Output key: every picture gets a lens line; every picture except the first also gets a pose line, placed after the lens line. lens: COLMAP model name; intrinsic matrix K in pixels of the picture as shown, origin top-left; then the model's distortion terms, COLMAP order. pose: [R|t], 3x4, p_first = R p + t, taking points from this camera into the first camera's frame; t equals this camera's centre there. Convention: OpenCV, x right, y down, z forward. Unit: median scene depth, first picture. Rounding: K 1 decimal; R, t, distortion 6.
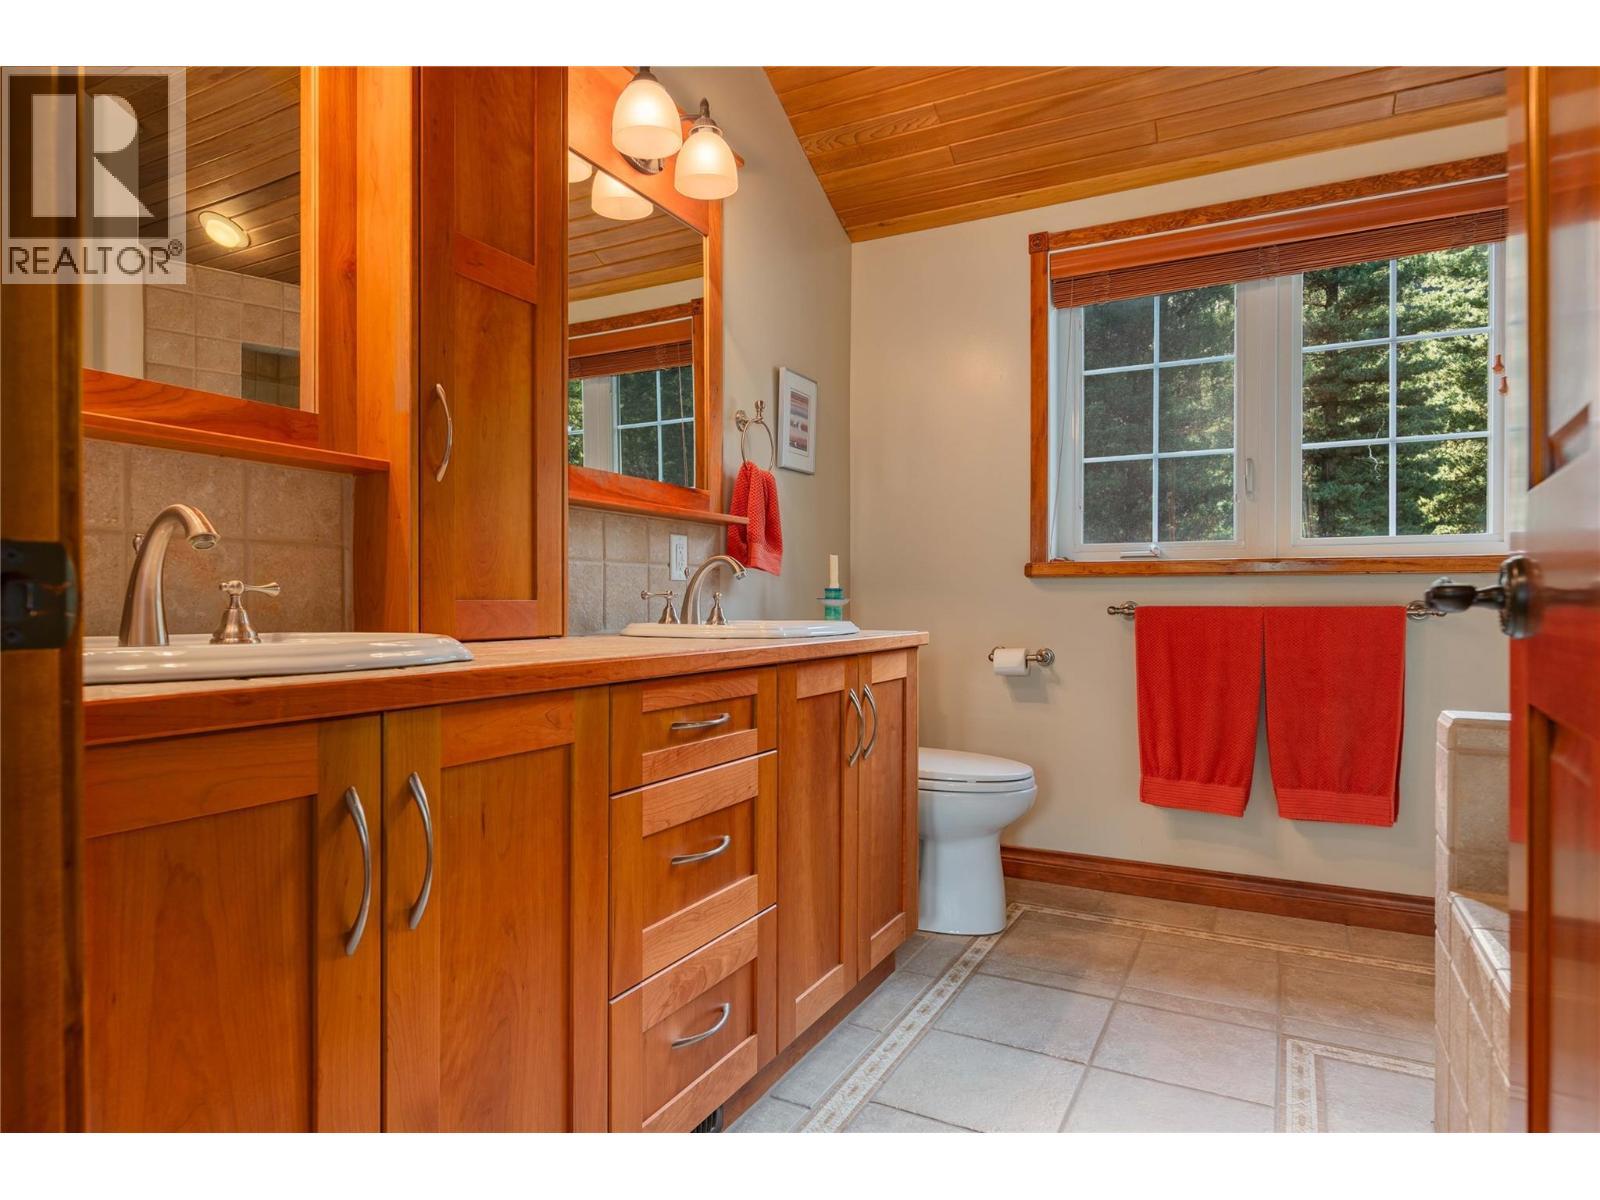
lens RADIAL K [[918.6, 0, 792.7], [0, 918.6, 609.0], [0, 0, 1]] dist [-0.002874, 0.000998]
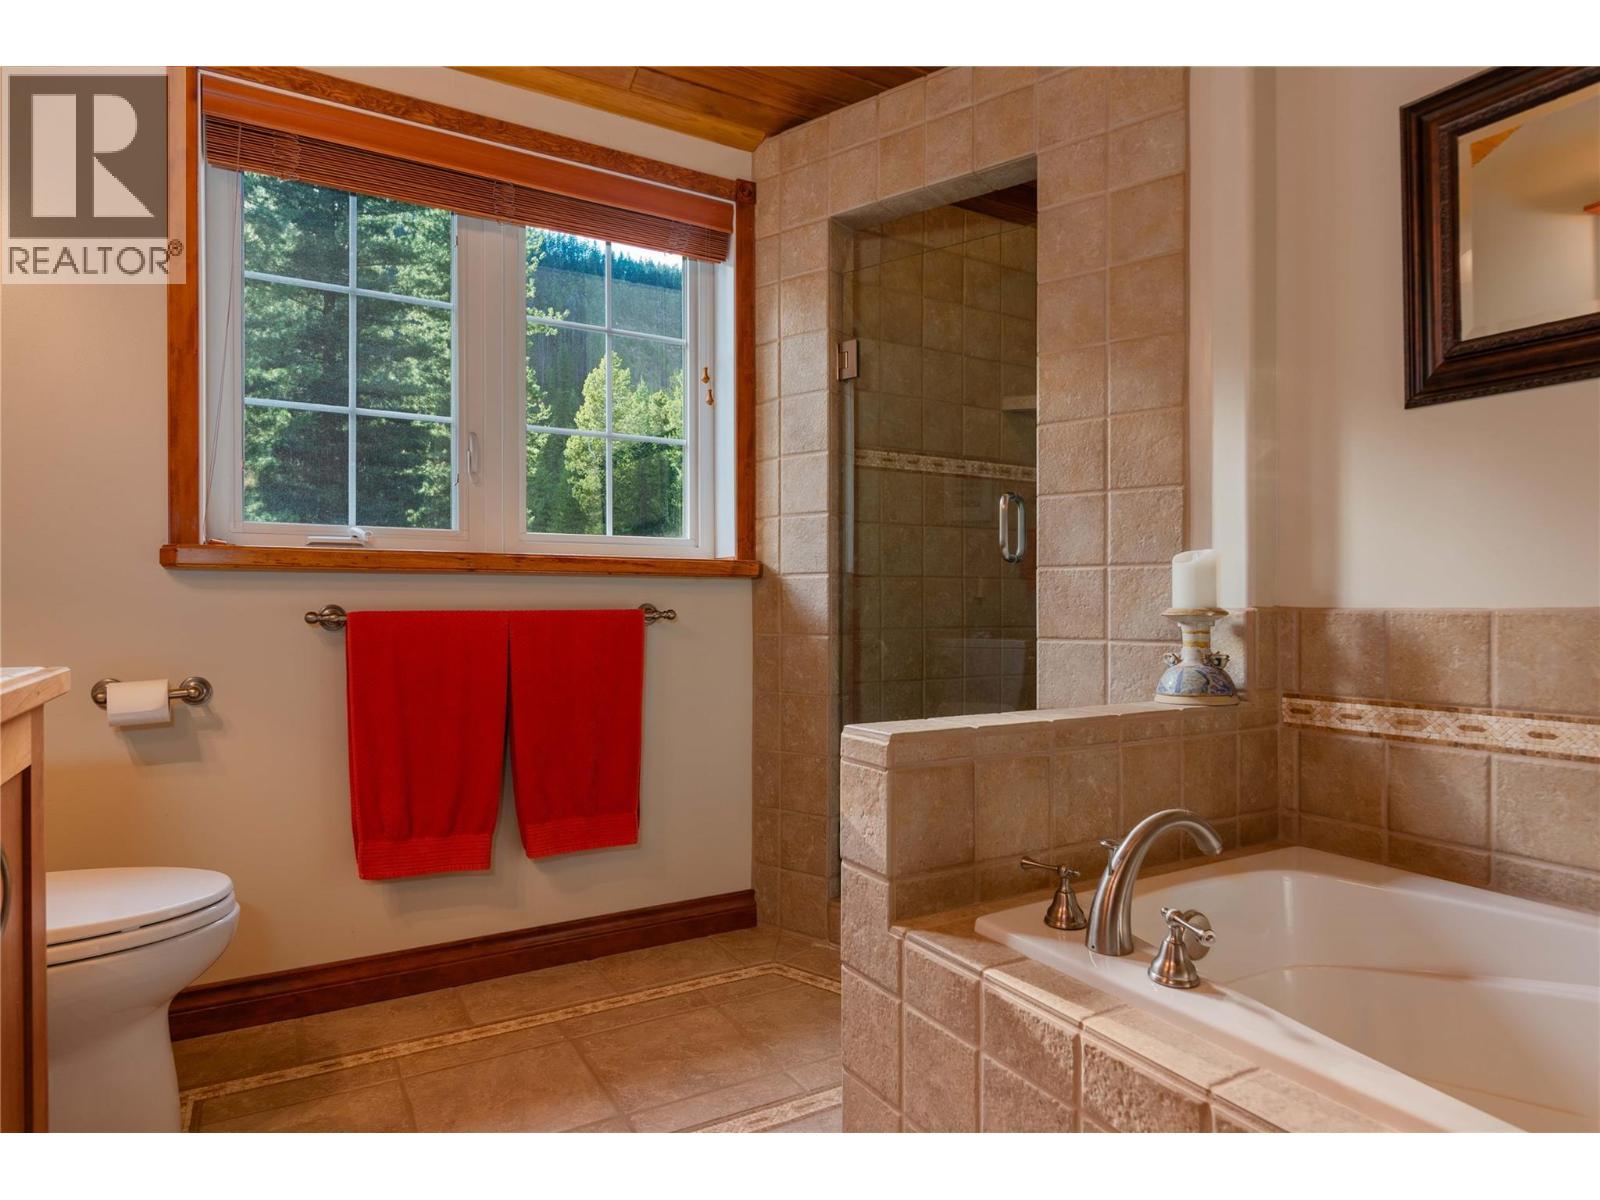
lens RADIAL K [[918.6, 0, 792.7], [0, 918.6, 609.0], [0, 0, 1]] dist [-0.002874, 0.000998]
pose [[0.533173, -0.006523, 0.845981, -0.052797], [0.007522, 0.999967, 0.002969, -0.004555], [-0.845973, 0.004780, 0.533205, 0.312387]]
